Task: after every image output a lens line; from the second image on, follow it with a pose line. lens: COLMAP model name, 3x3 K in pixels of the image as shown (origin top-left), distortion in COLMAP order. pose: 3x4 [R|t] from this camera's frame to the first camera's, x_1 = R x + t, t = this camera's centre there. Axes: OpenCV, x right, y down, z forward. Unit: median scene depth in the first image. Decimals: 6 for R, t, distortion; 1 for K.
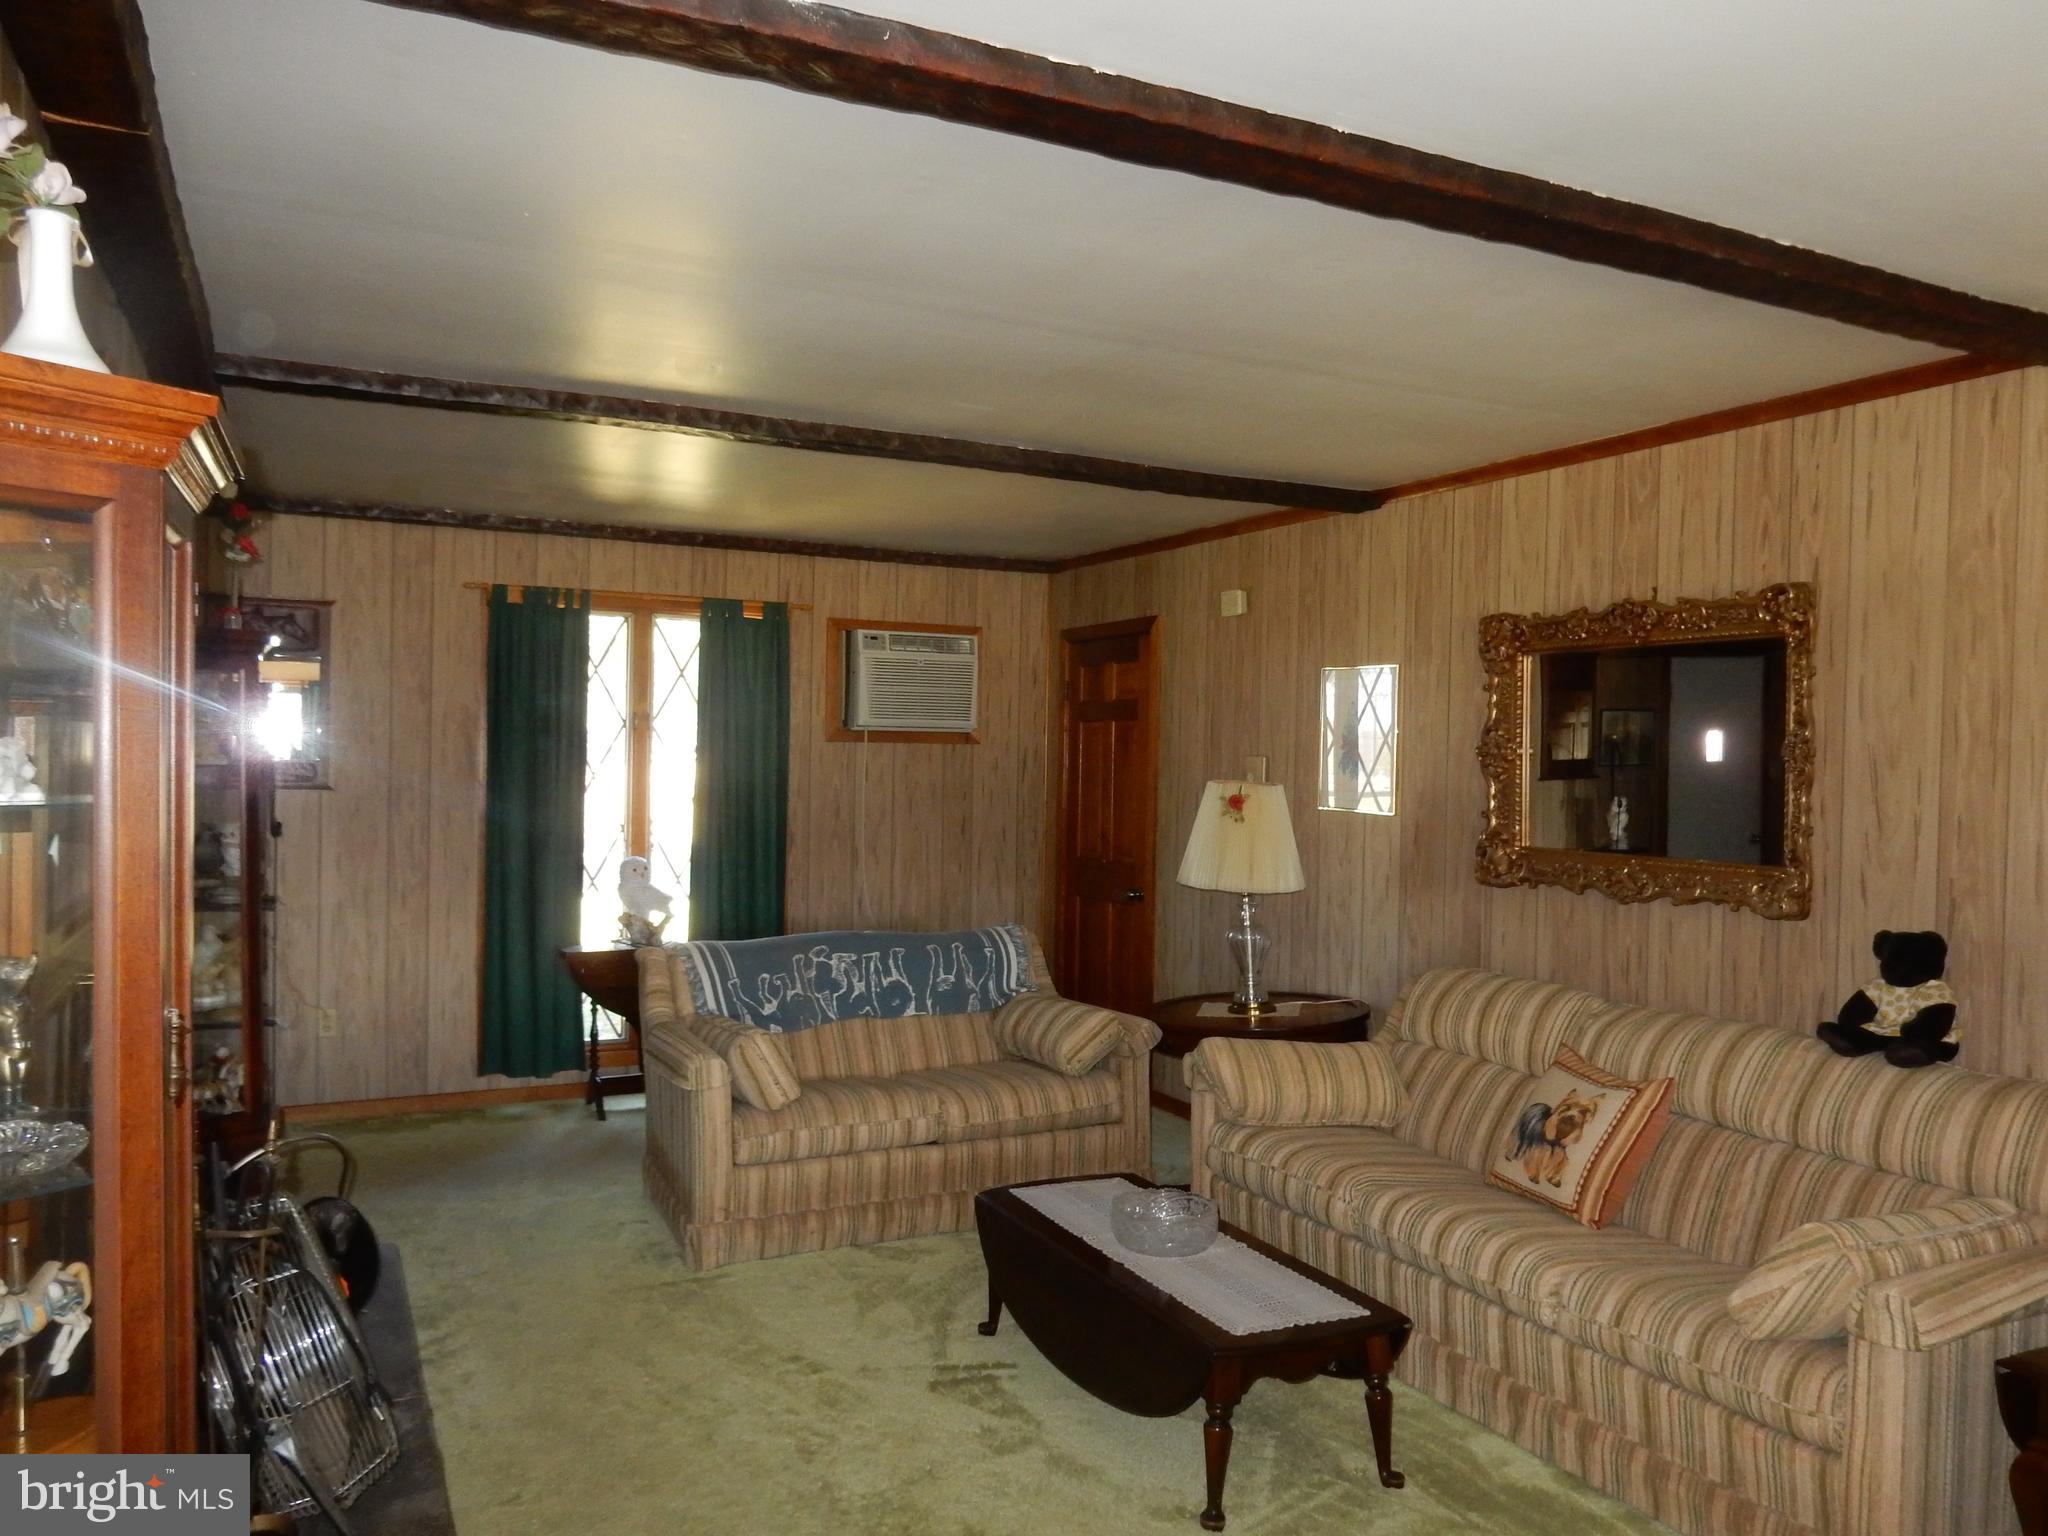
lens RADIAL K [[1481.3, 0, 1024.0], [0, 1481.3, 768.0], [0, 0, 1]] dist [-0.047066, 0.000147]
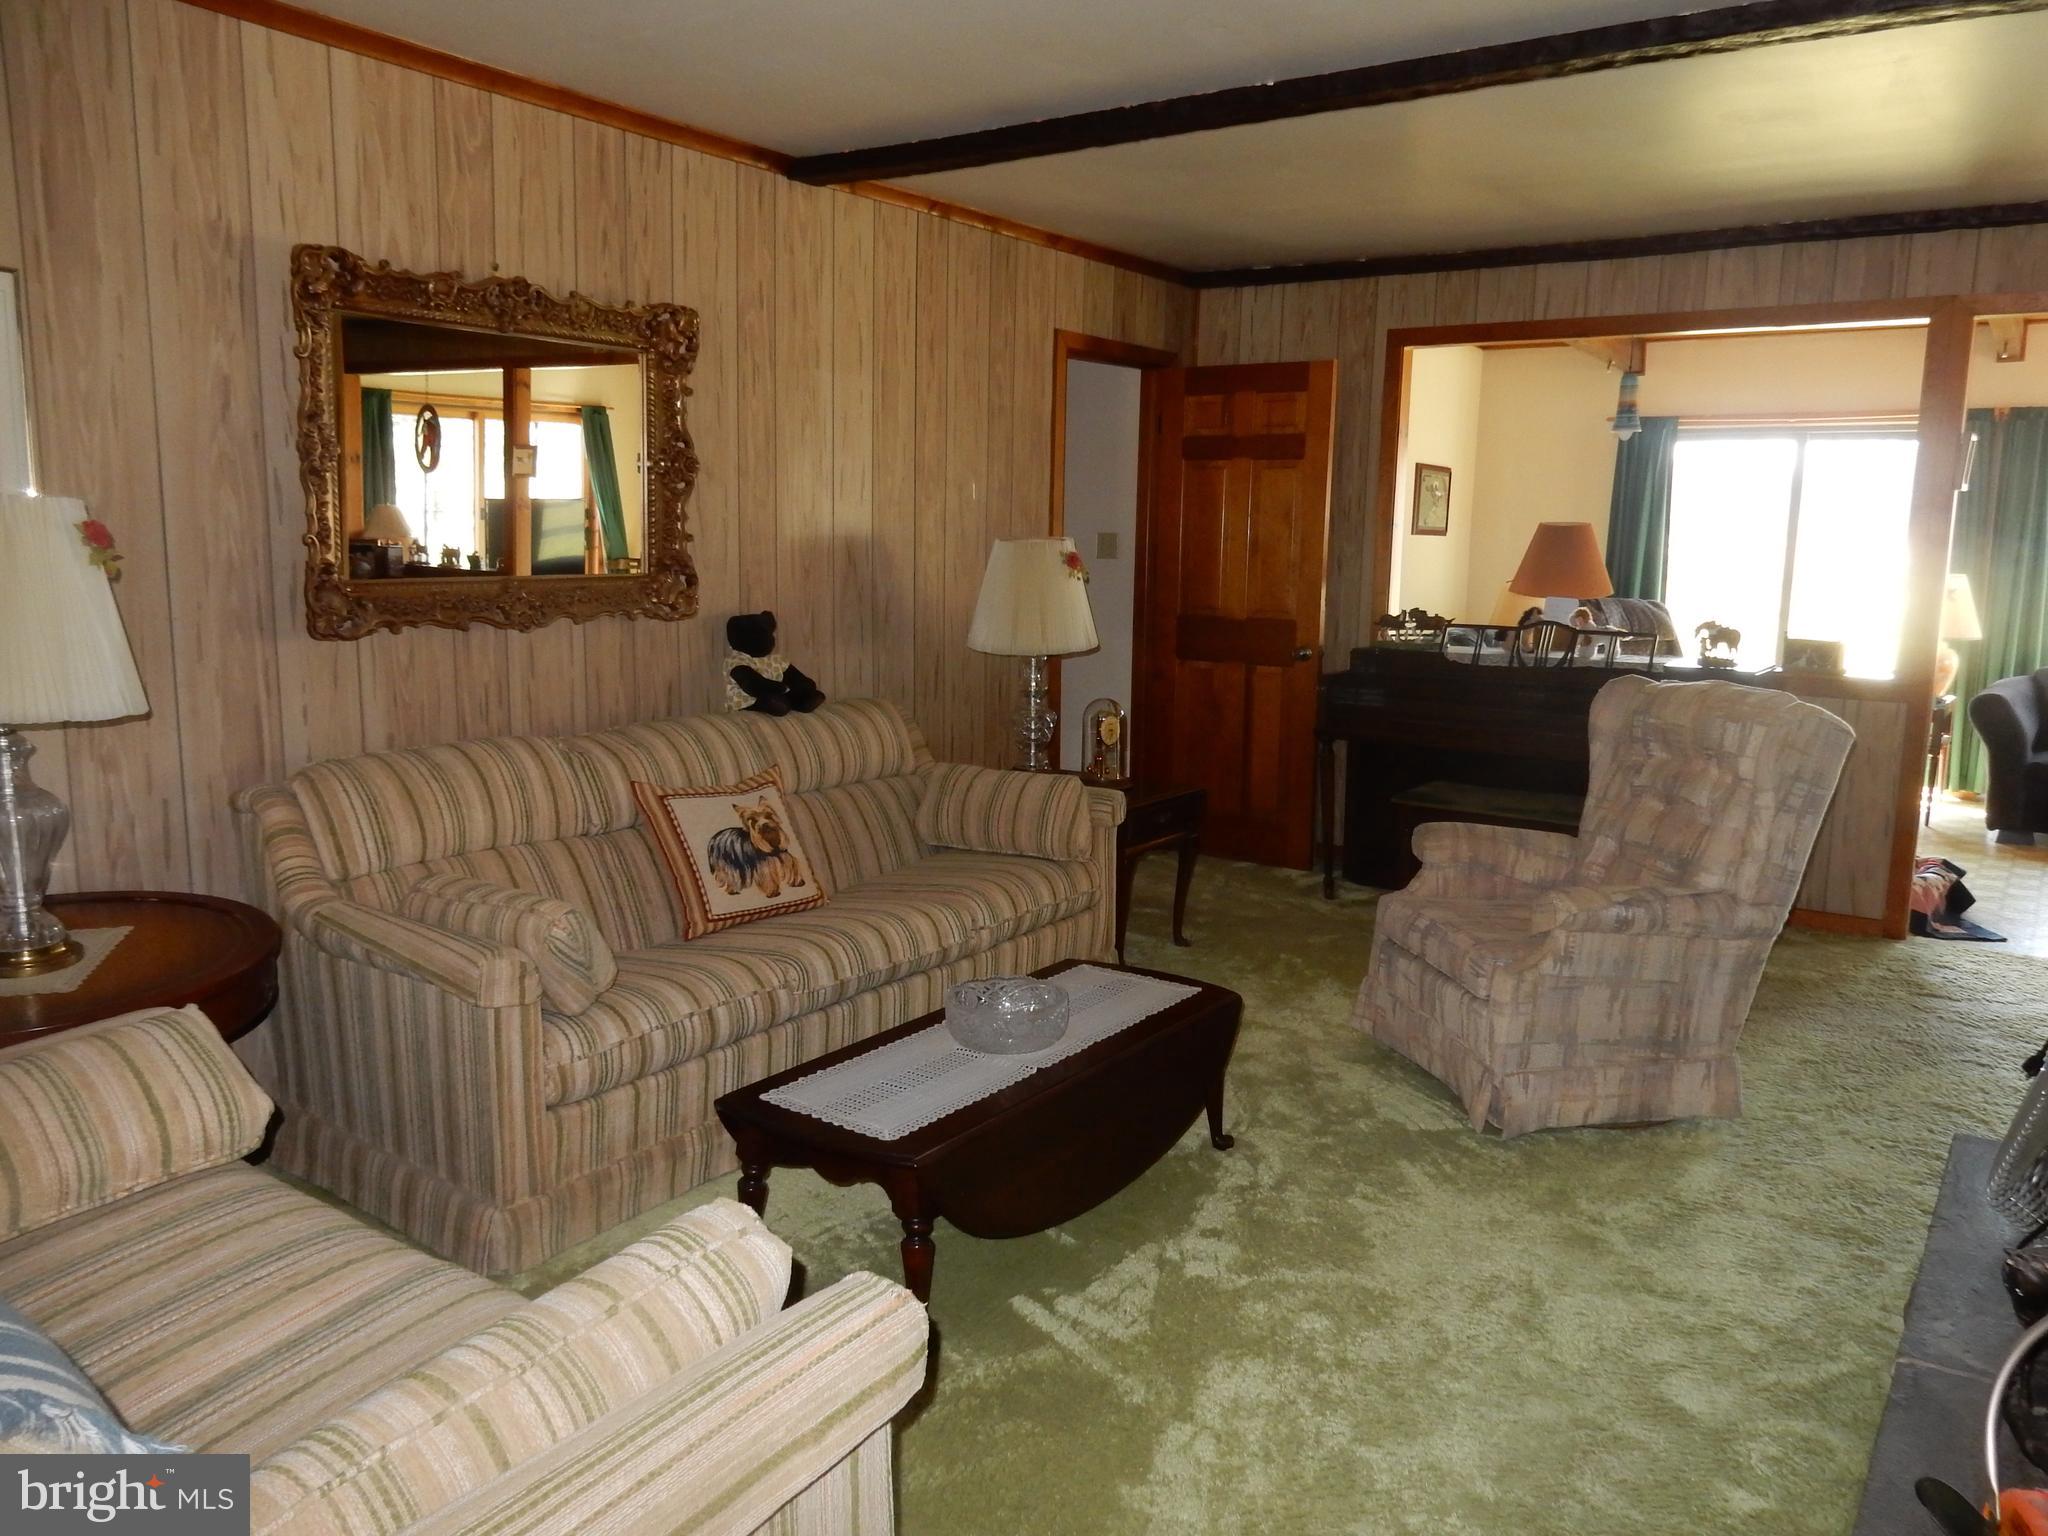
lens RADIAL K [[1501.9, 0, 1041.7], [0, 1501.9, 780.9], [0, 0, 1]] dist [0.003807, 0.001819]
pose [[-0.505464, -0.168557, 0.846224, -0.475879], [-0.015386, 0.982338, 0.186479, 0.005738], [-0.862710, 0.081238, -0.499130, 1.053174]]
